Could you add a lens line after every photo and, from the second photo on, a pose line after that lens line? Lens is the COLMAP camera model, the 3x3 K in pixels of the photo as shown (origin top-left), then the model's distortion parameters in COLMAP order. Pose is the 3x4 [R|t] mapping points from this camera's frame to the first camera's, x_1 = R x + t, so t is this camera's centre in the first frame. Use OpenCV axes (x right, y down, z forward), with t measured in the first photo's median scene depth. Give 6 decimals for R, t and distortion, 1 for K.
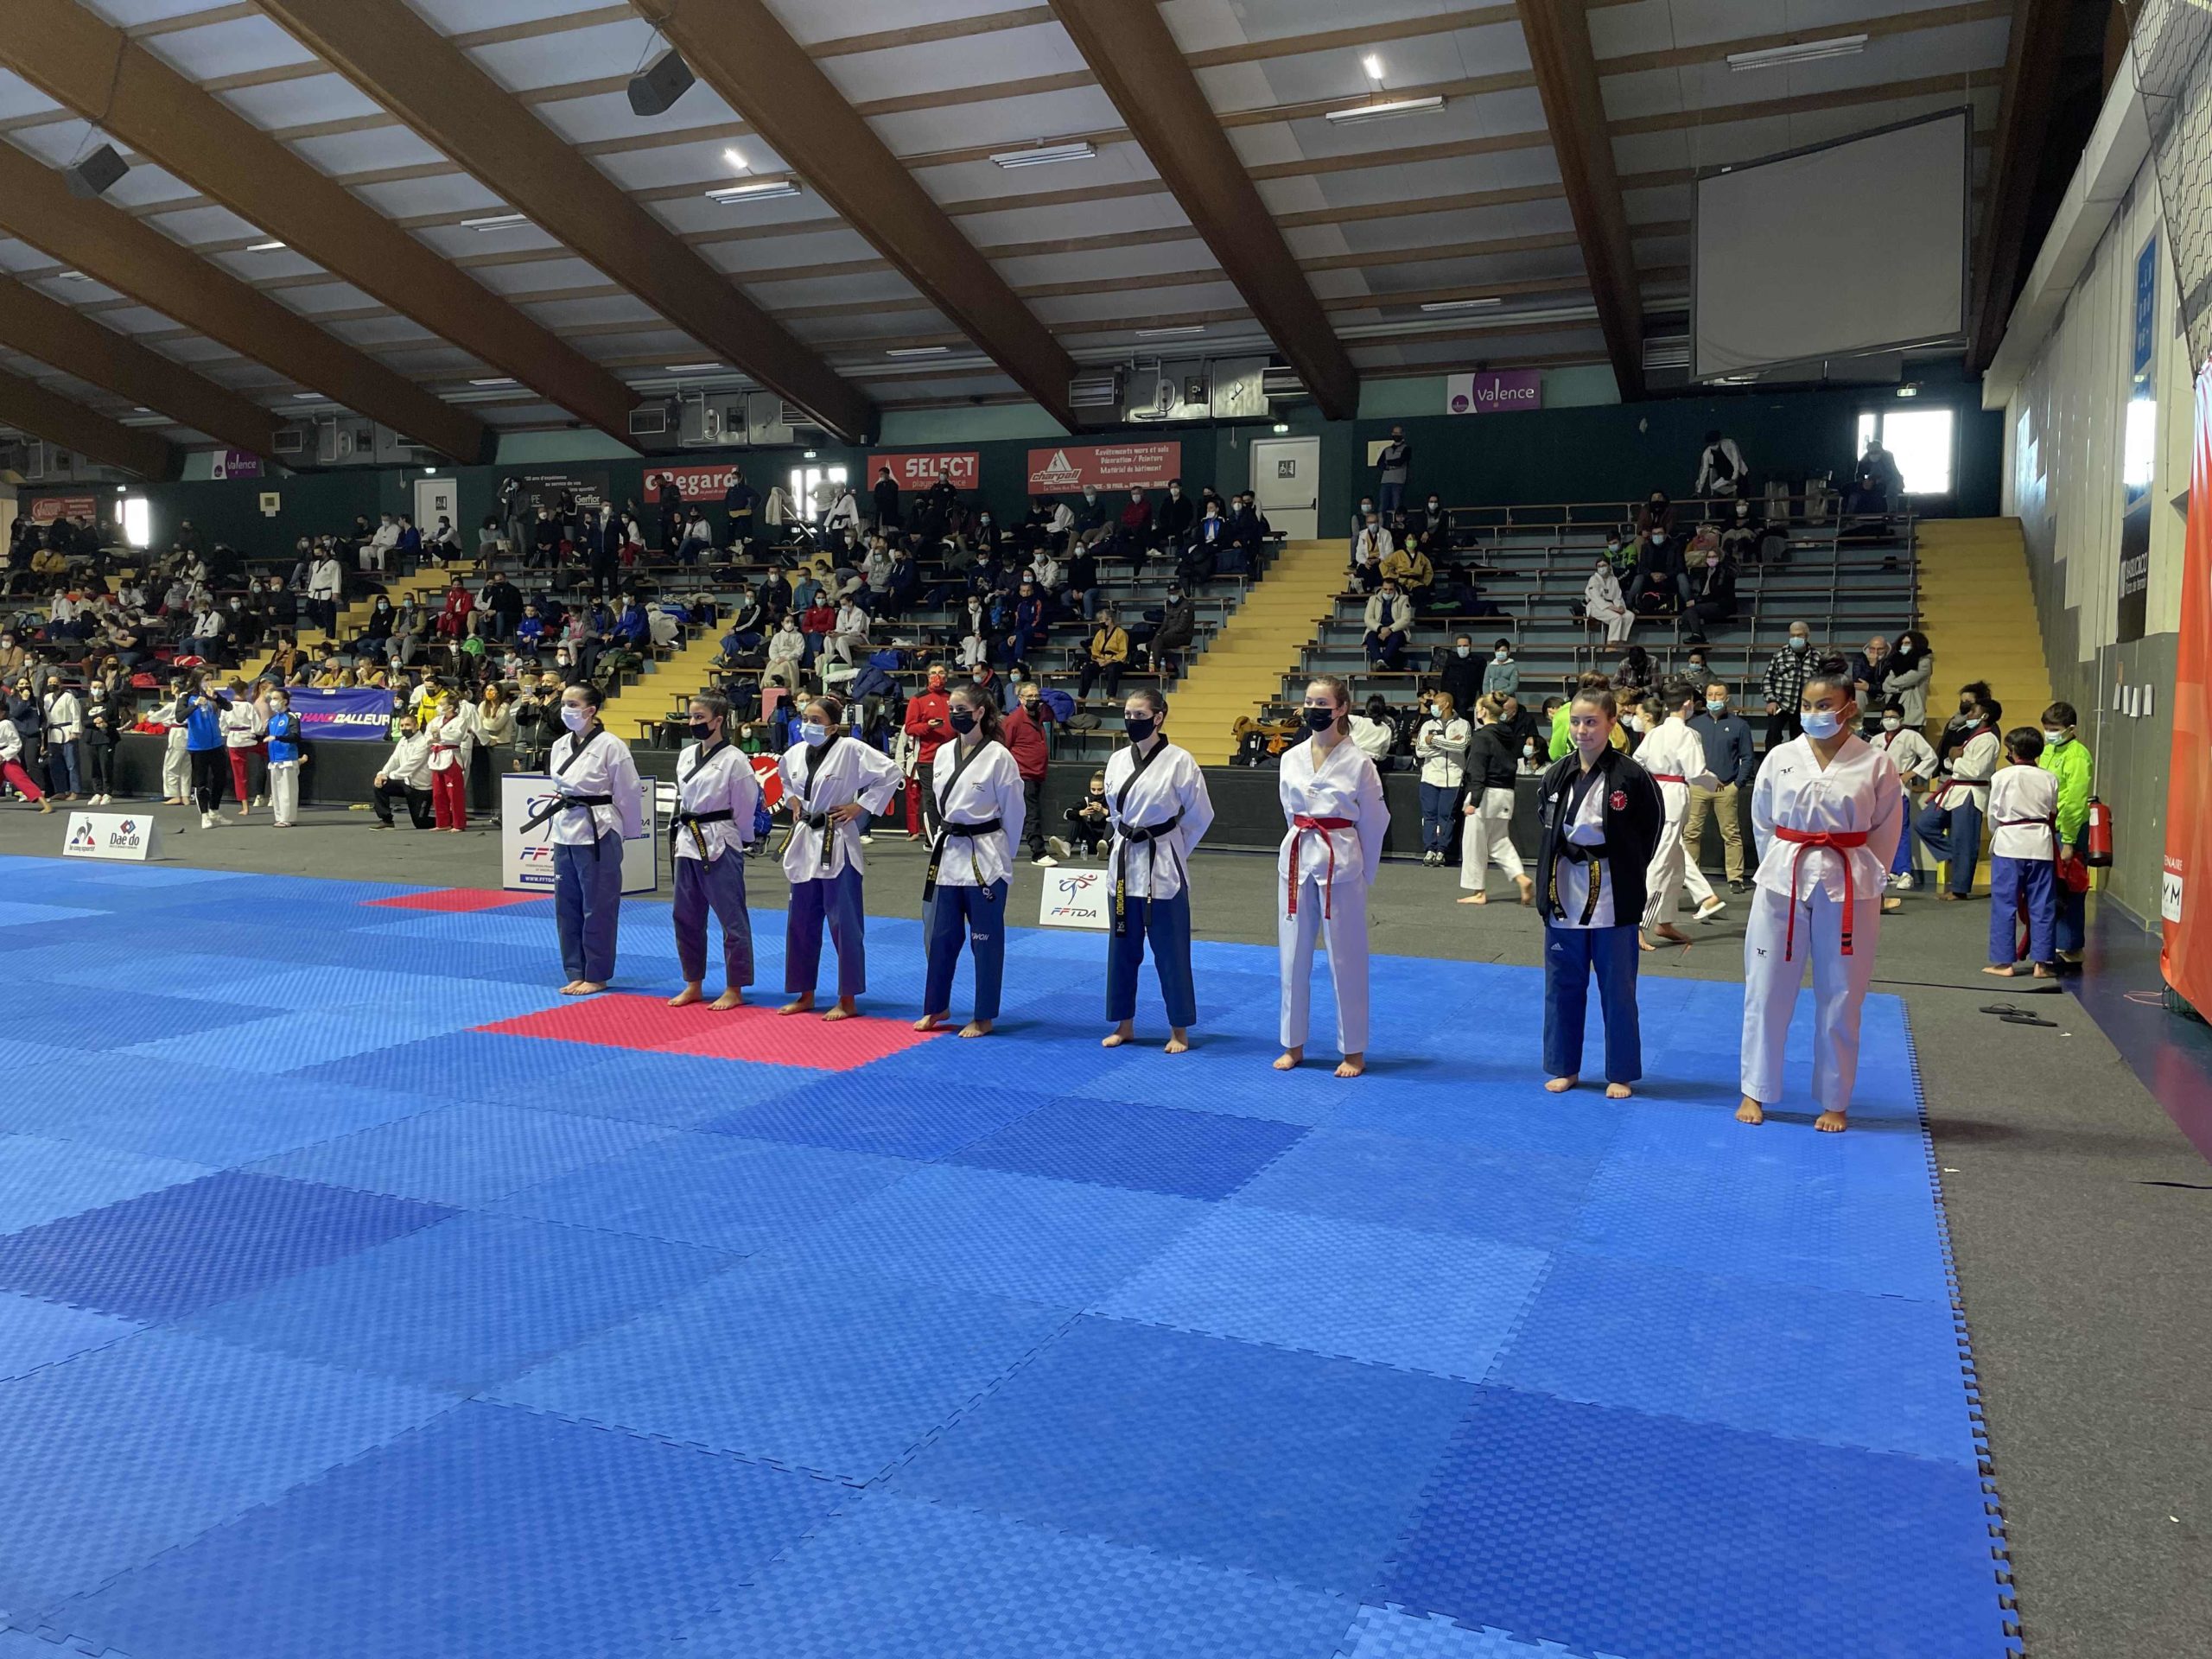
lens RADIAL K [[1751.5, 0, 1106.0], [0, 1751.5, 829.5], [0, 0, 1]] dist [0.115482, -0.171354]
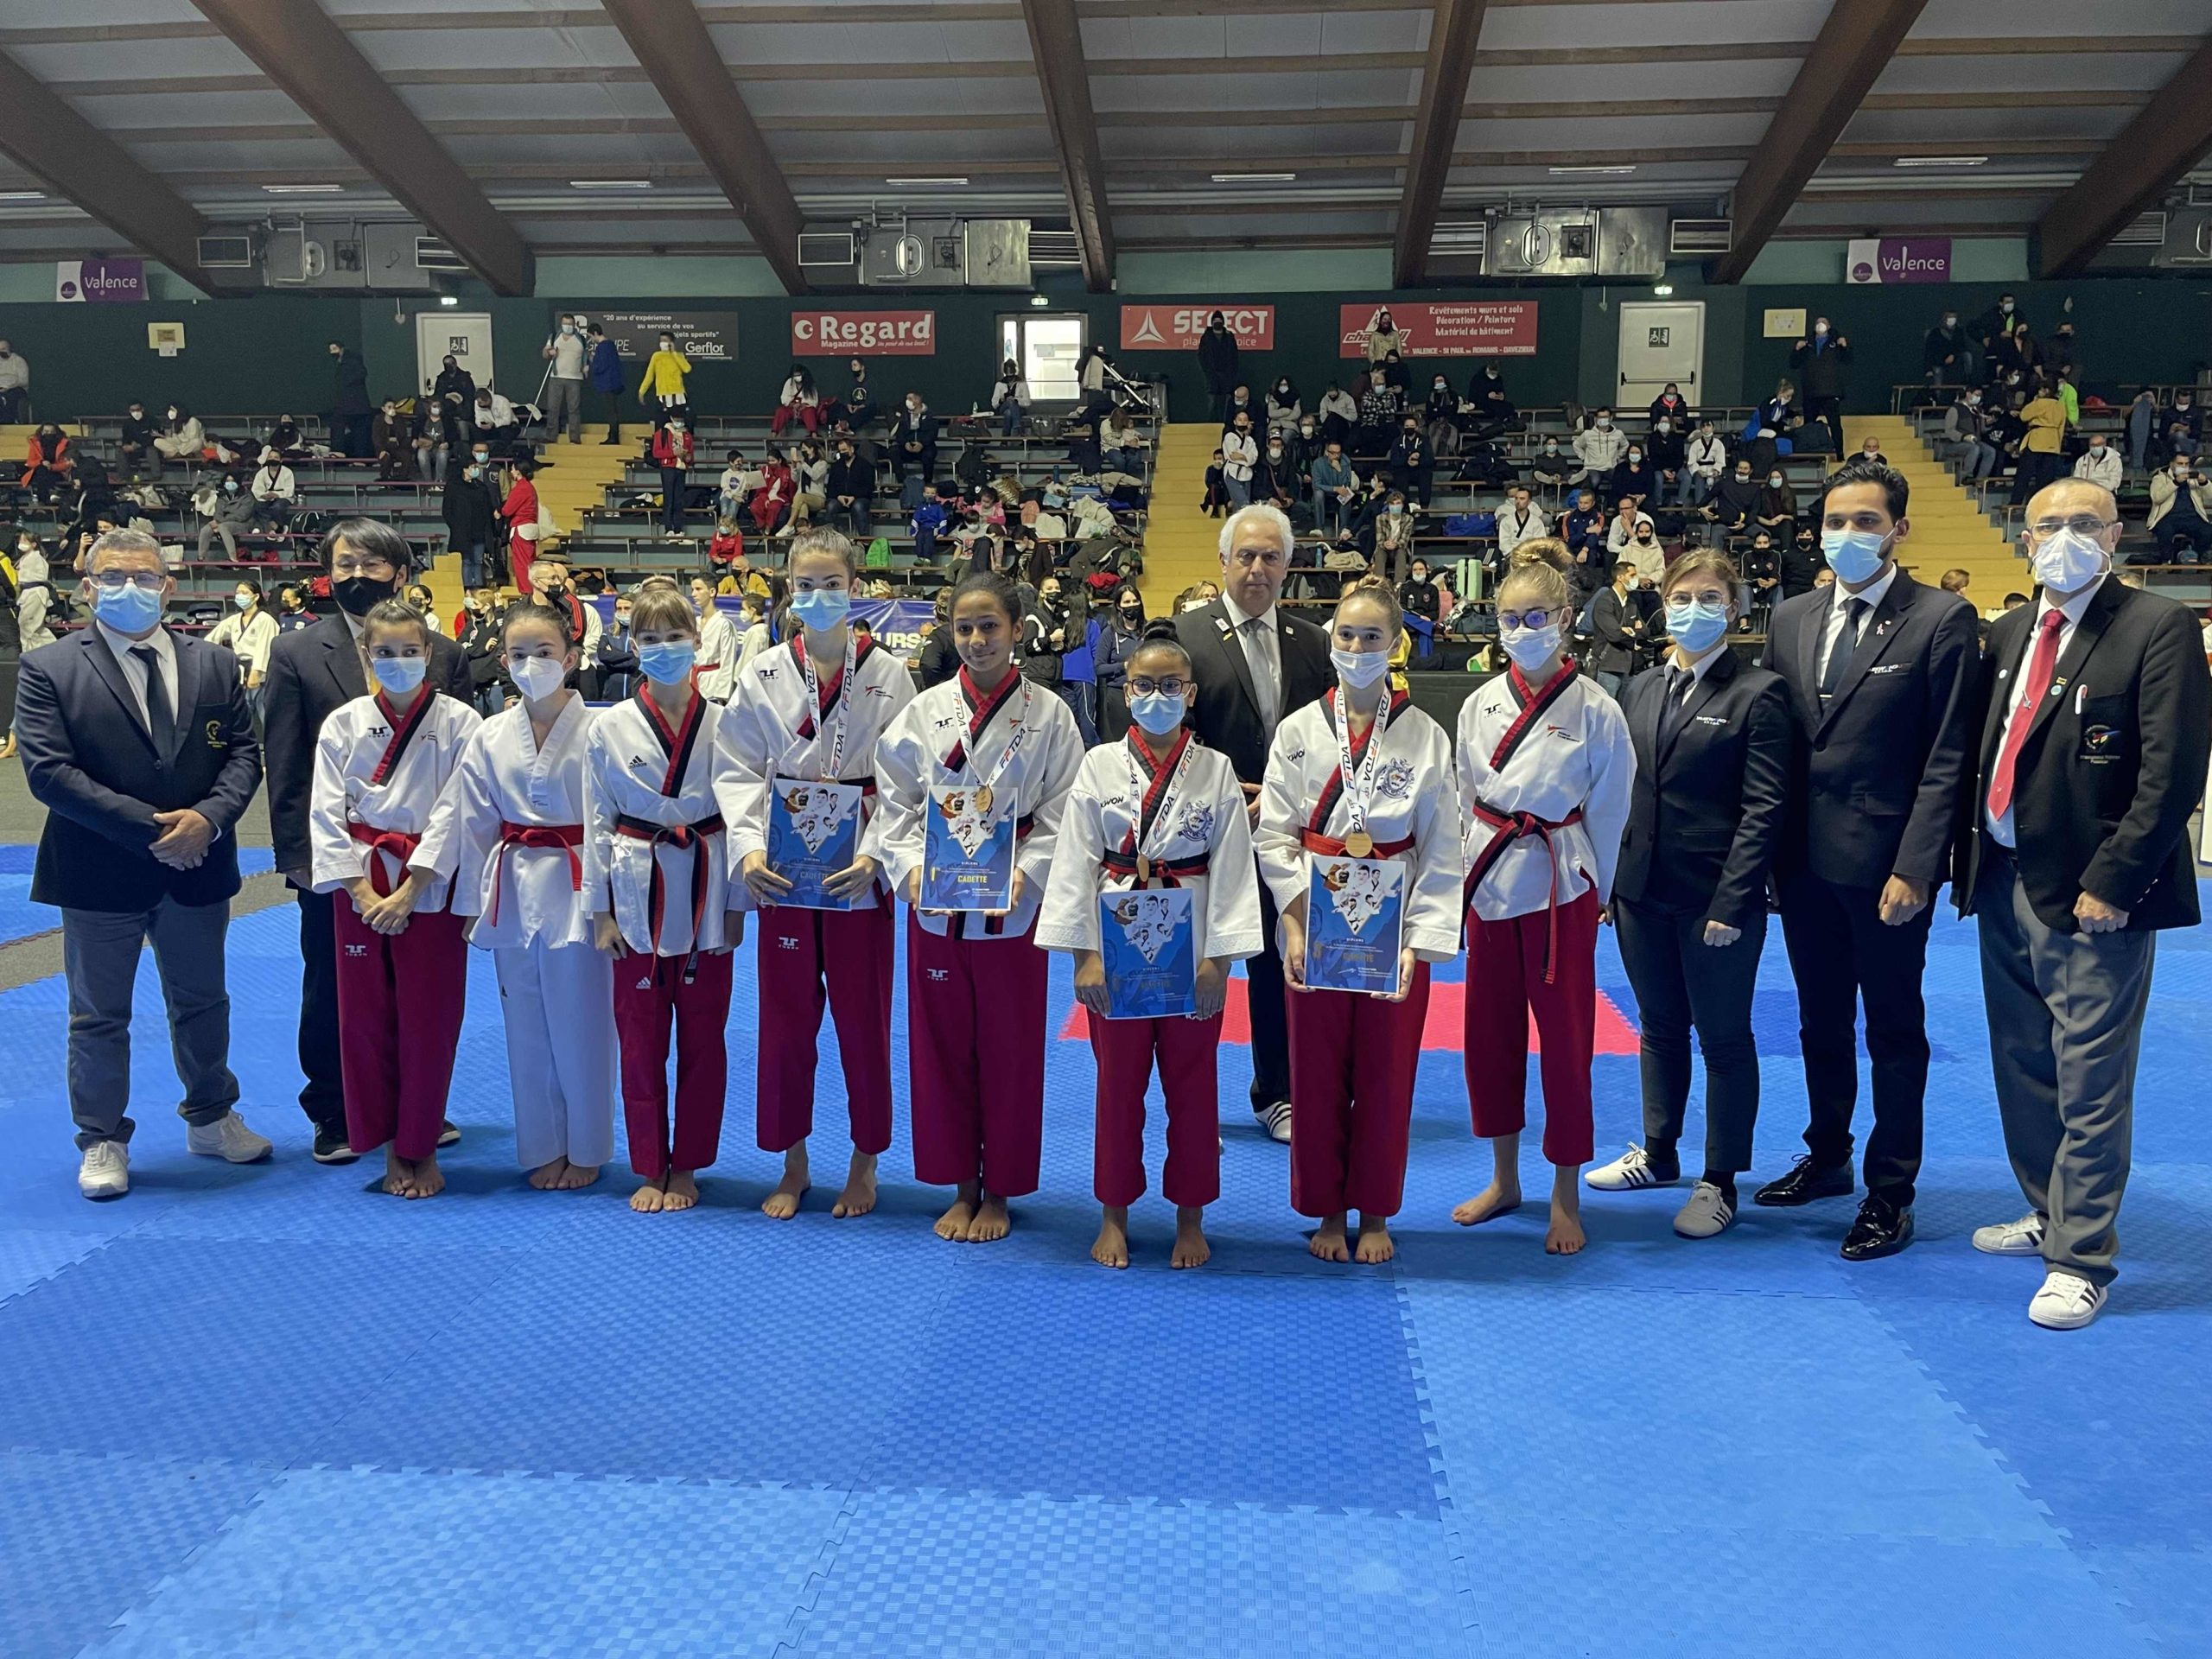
lens RADIAL K [[1751.5, 0, 1106.0], [0, 1751.5, 829.5], [0, 0, 1]] dist [0.115482, -0.171354]
pose [[0.935560, -0.058607, 0.348270, -0.449742], [0.037028, 0.996977, 0.068302, -0.024347], [-0.351221, -0.051005, 0.934902, 0.219101]]
